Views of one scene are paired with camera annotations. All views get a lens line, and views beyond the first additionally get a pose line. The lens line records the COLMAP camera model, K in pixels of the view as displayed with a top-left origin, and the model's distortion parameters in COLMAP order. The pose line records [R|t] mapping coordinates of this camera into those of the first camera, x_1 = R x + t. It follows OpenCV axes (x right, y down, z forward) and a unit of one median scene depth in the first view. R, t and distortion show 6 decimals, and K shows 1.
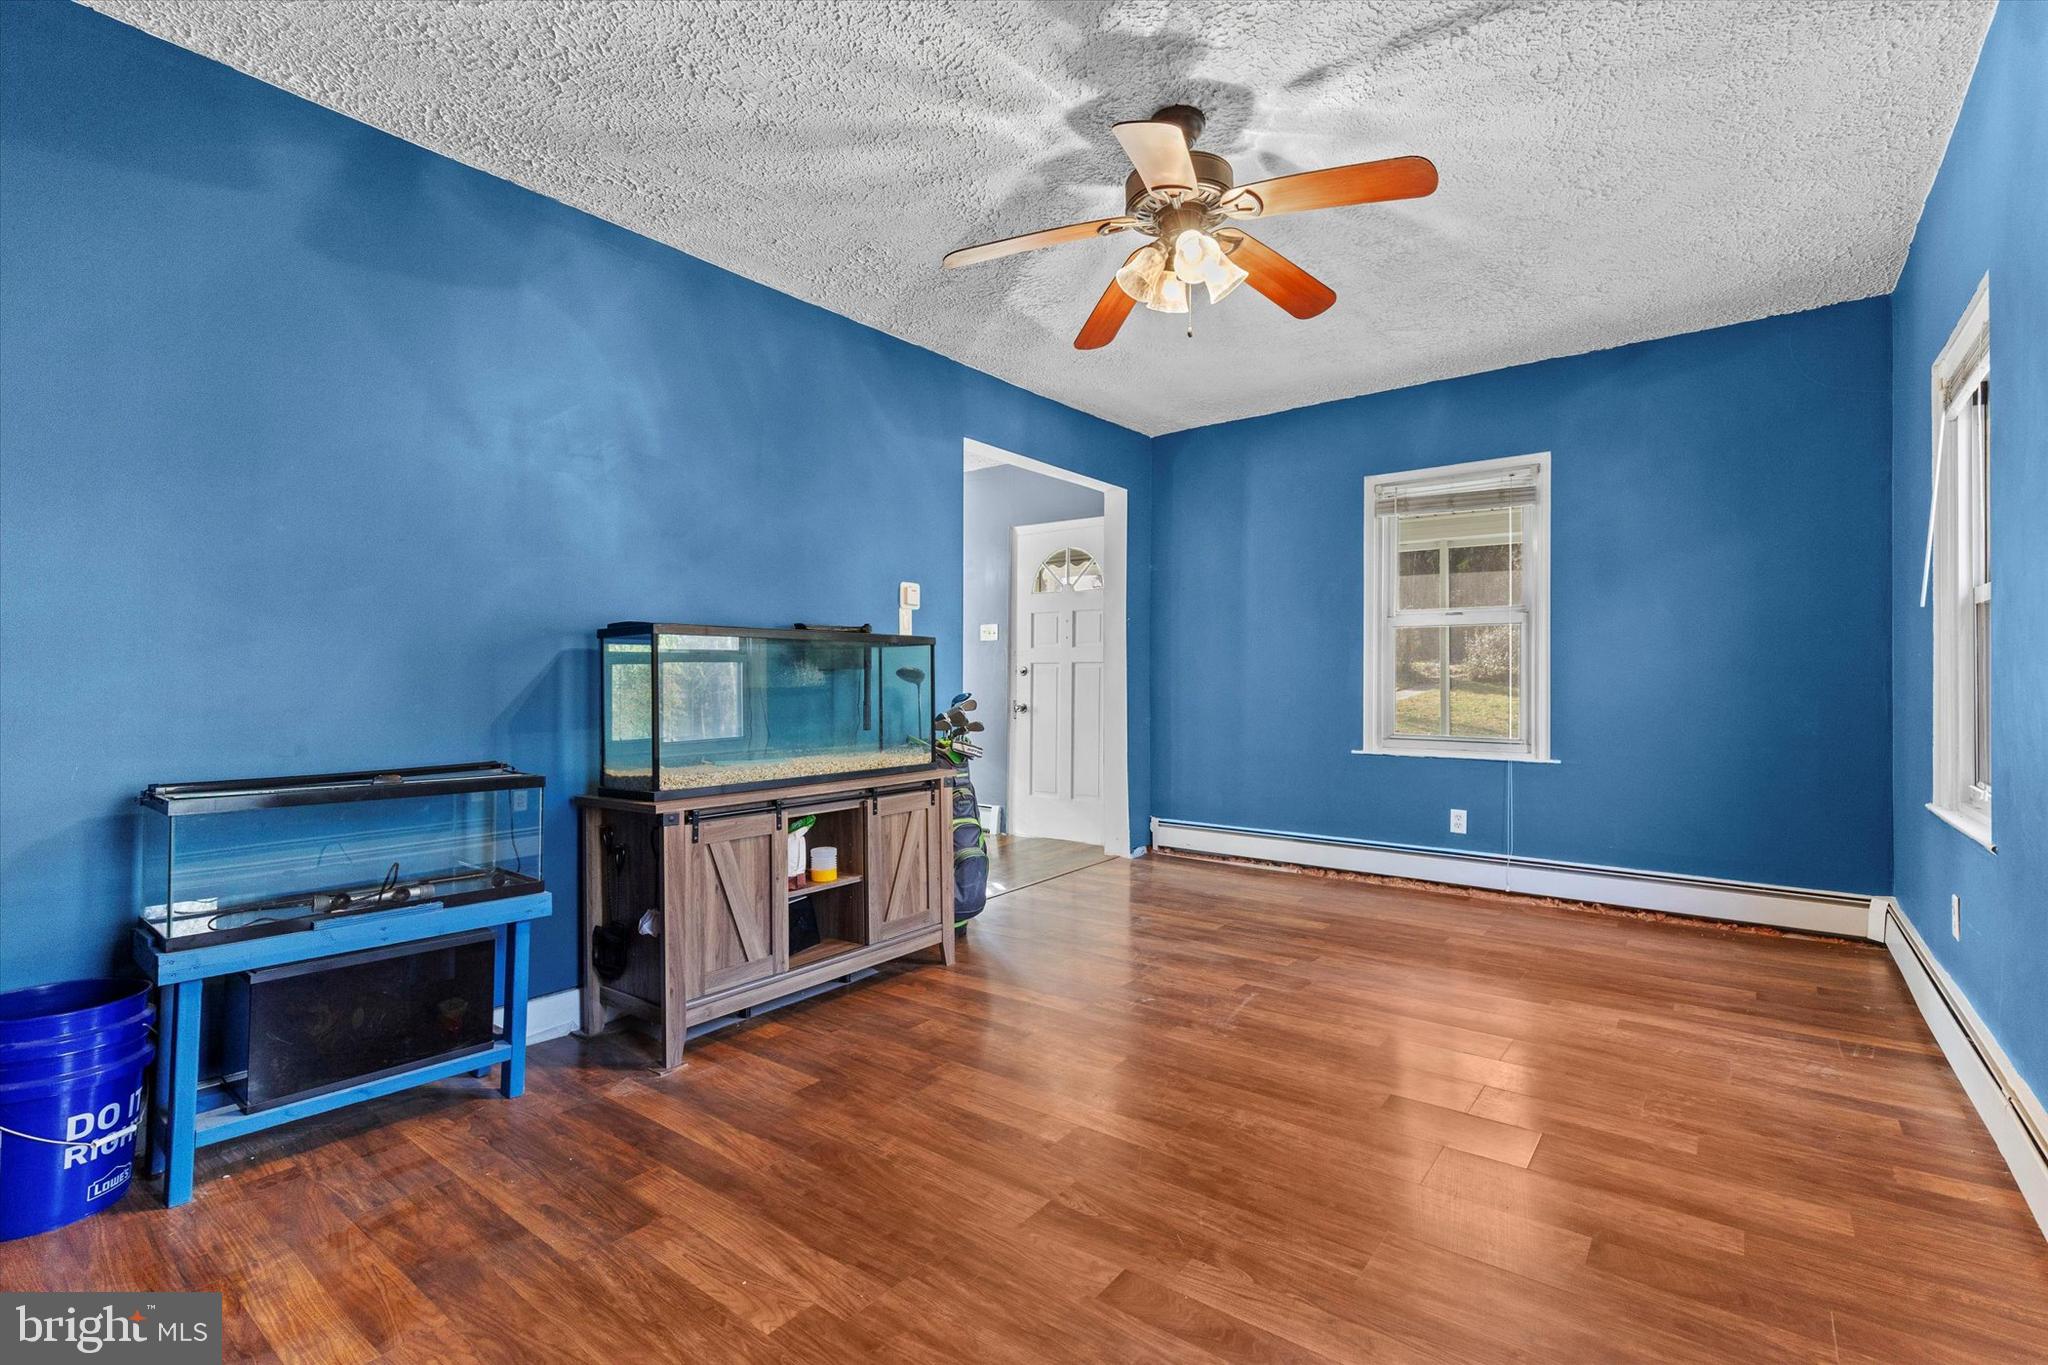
lens RADIAL K [[927.1, 0, 1027.7], [0, 927.1, 684.7], [0, 0, 1]] dist [0.005232, -0.001381]
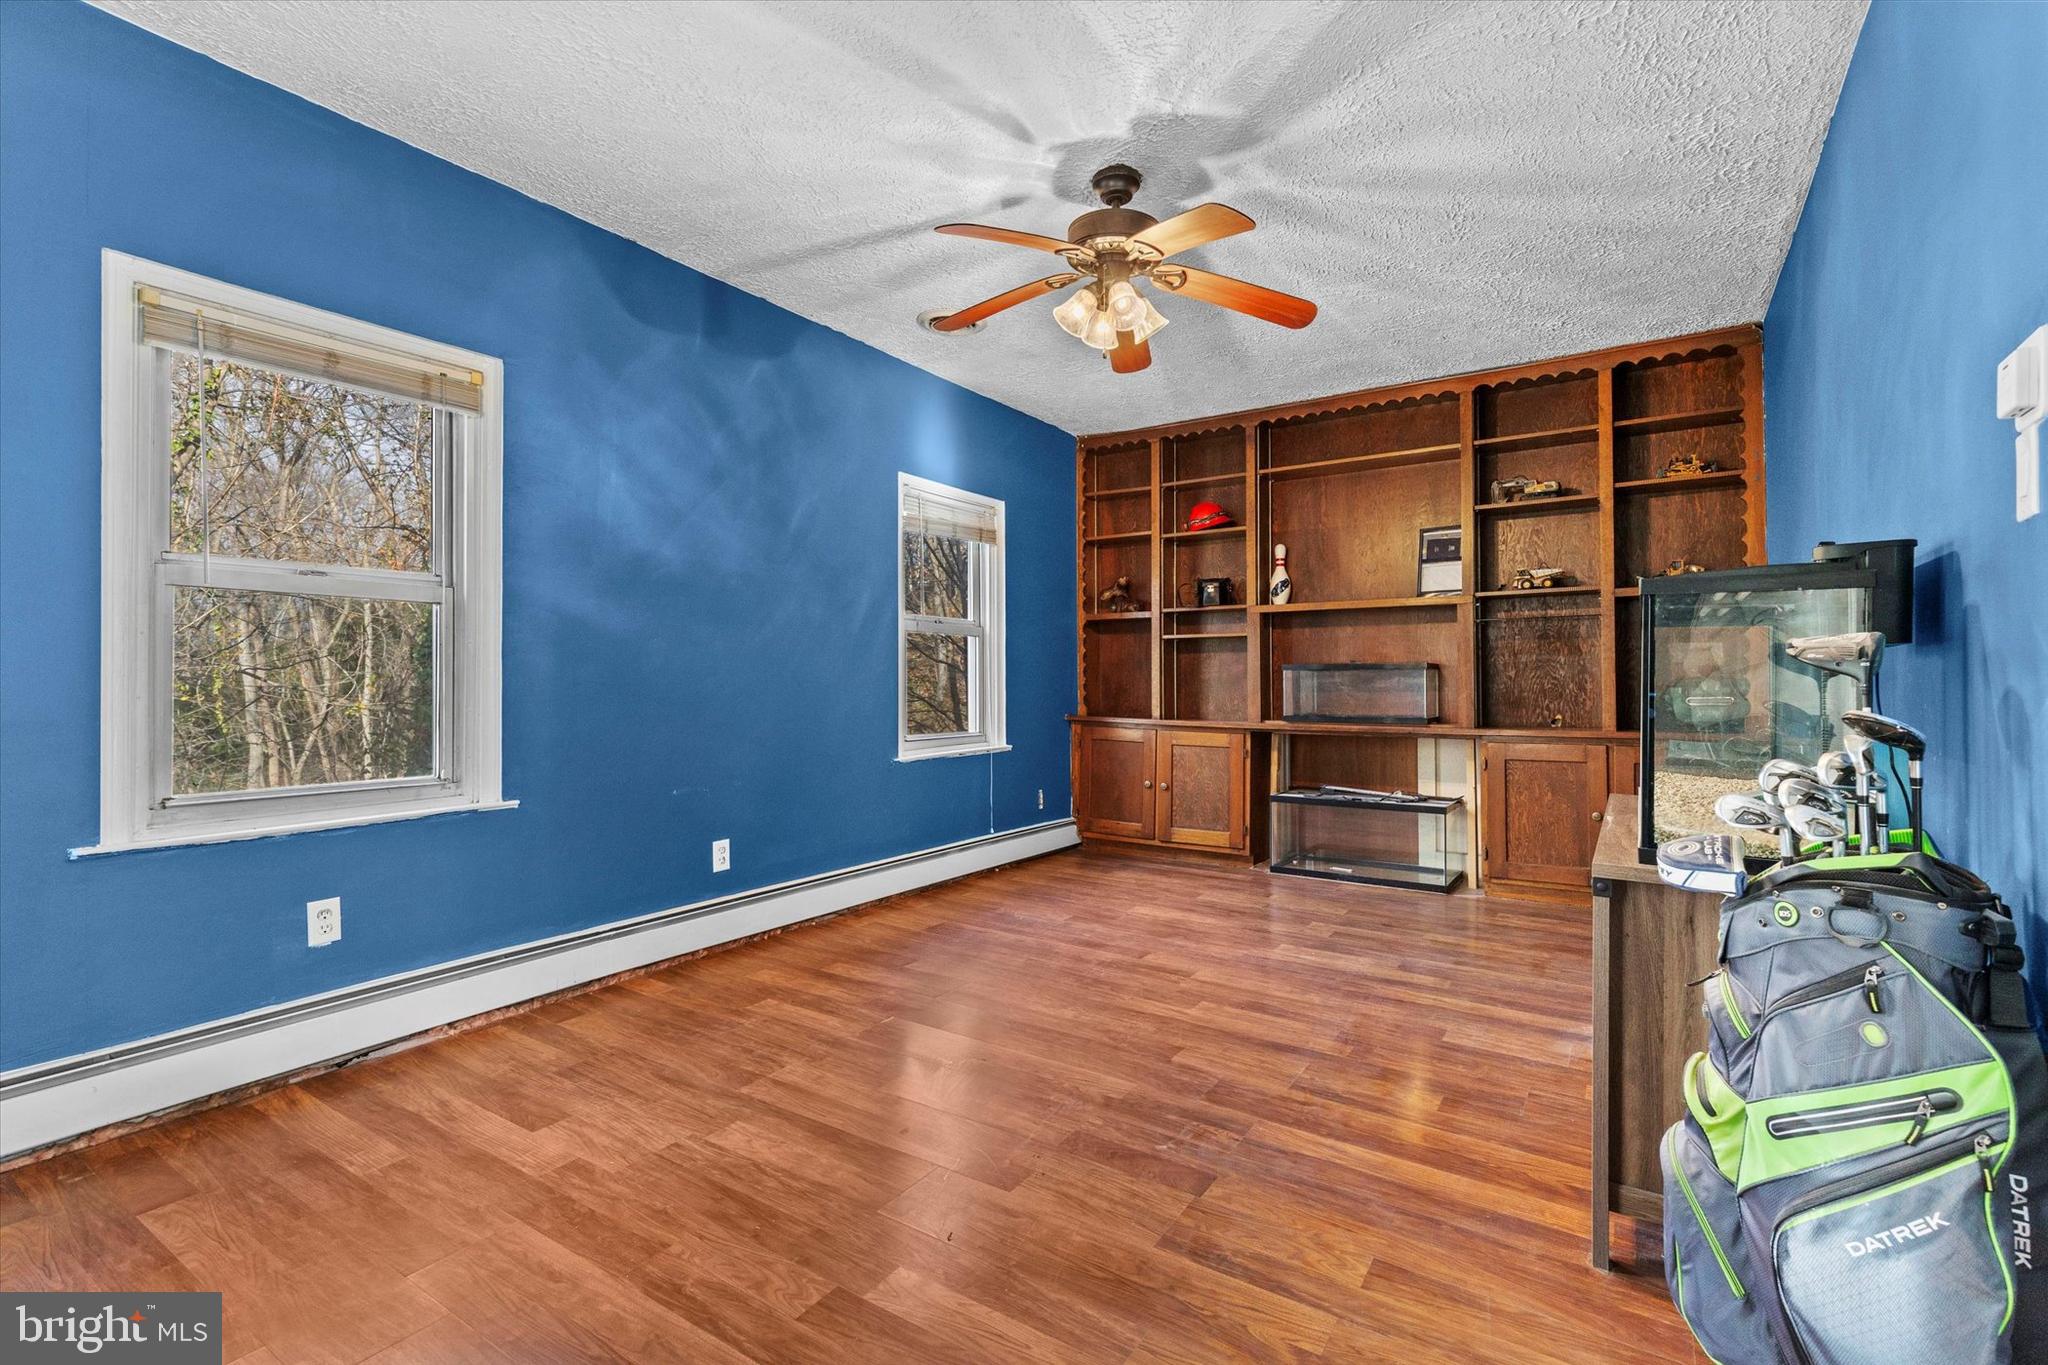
lens RADIAL K [[927.1, 0, 1054.1], [0, 927.1, 676.6], [0, 0, 1]] dist [0.005232, -0.001381]
pose [[-0.994603, 0.002210, -0.103728, 0.335387], [0.002451, 0.999995, -0.002198, -0.000809], [0.103722, -0.002440, -0.994603, 1.996419]]
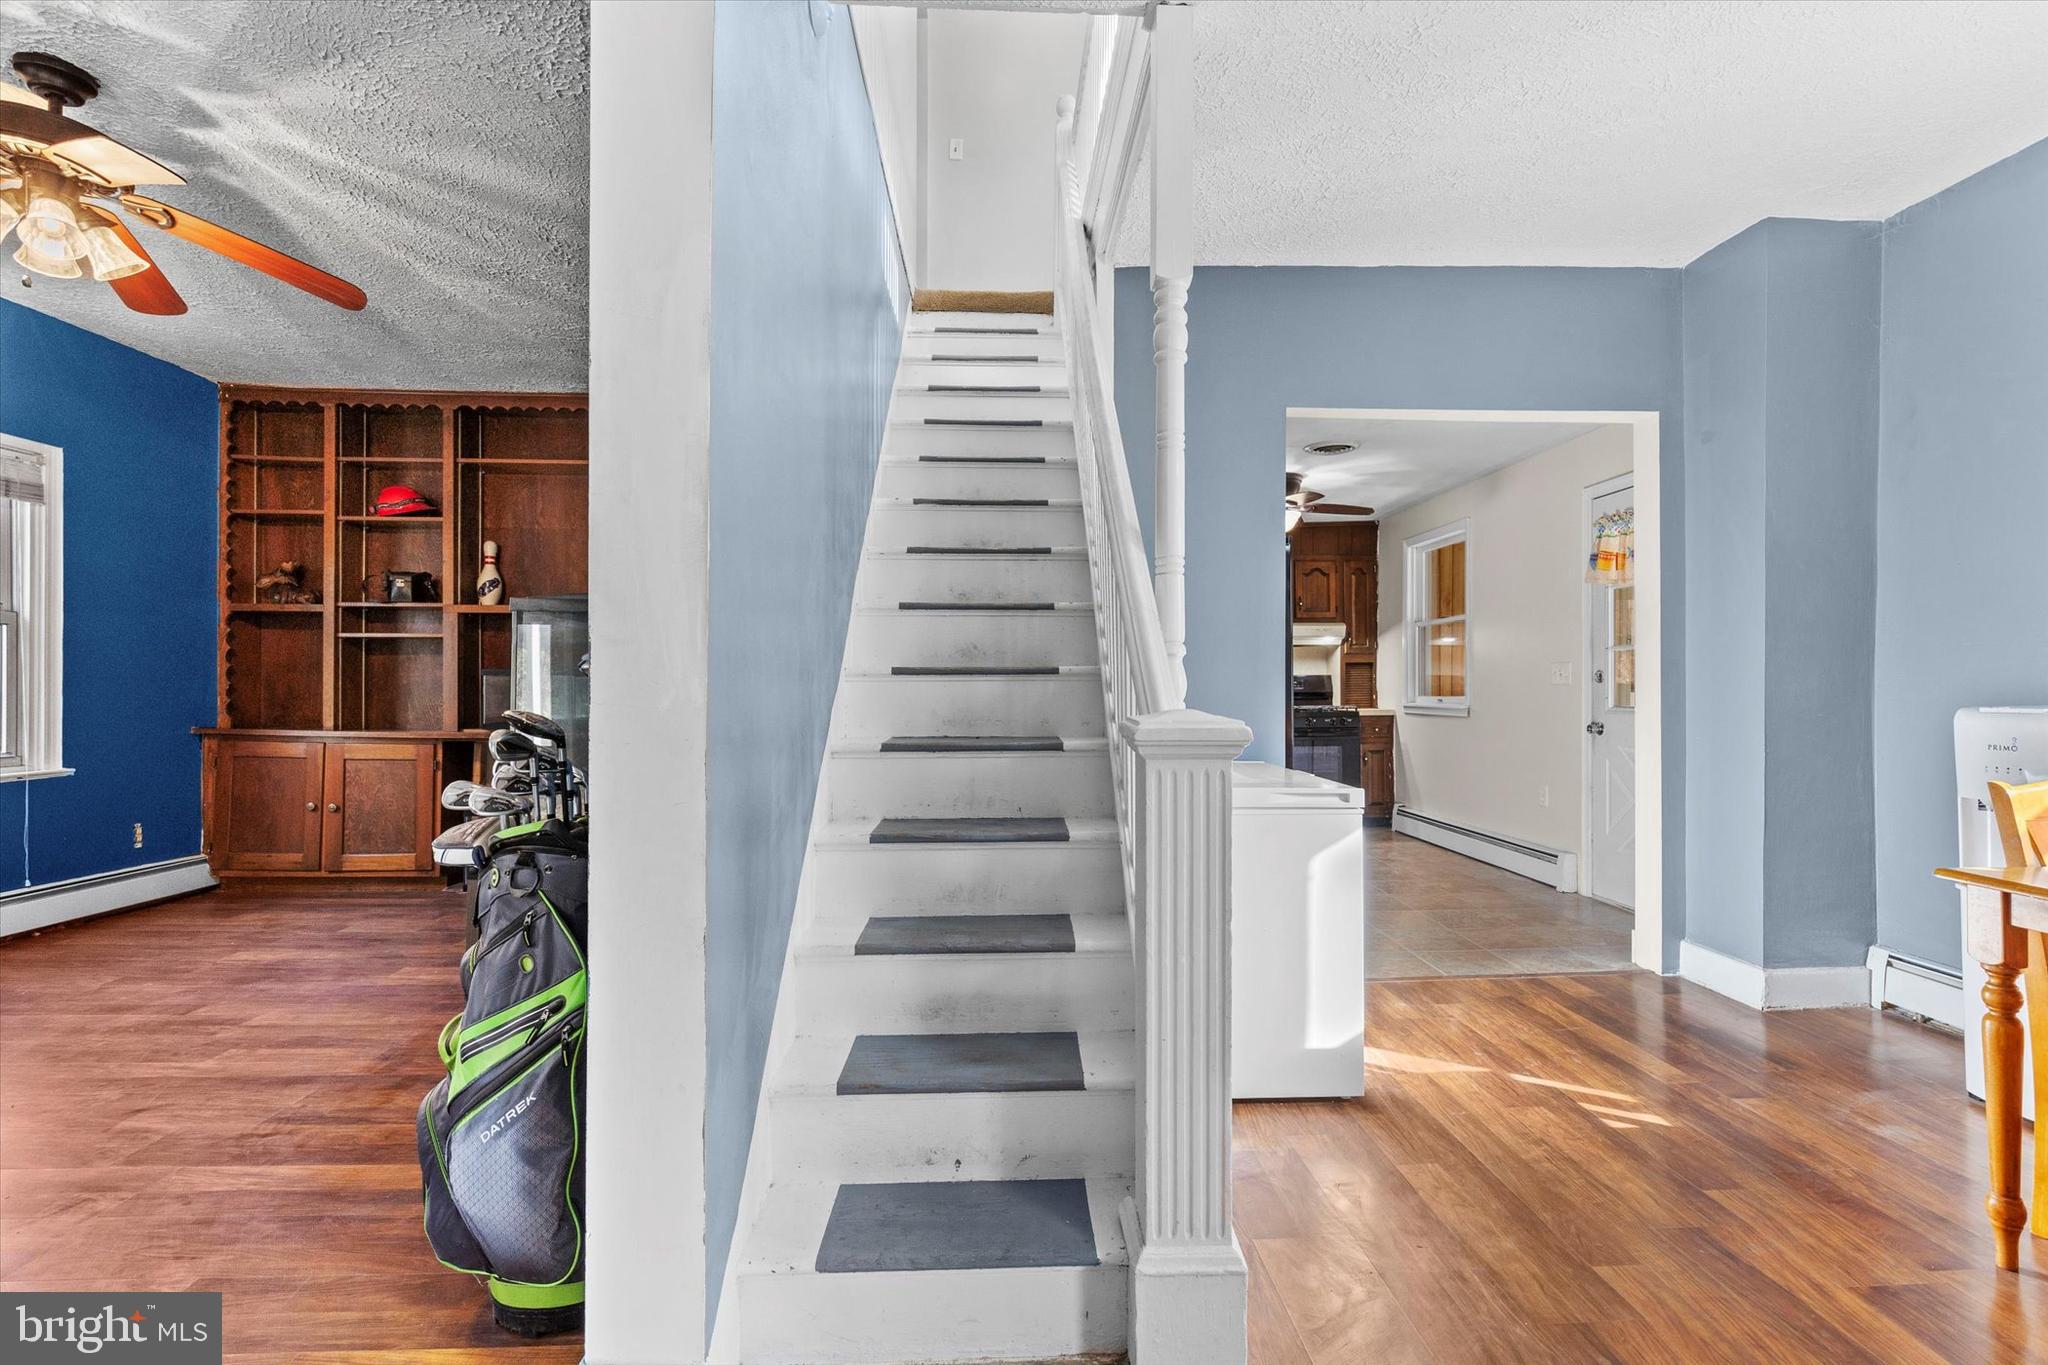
lens RADIAL K [[927.1, 0, 1040.6], [0, 927.1, 690.2], [0, 0, 1]] dist [0.005232, -0.001381]
pose [[-0.740669, -0.000041, -0.671870, 0.057575], [-0.004475, 0.999978, 0.004872, -0.001570], [0.671855, 0.006615, -0.740653, 2.218313]]
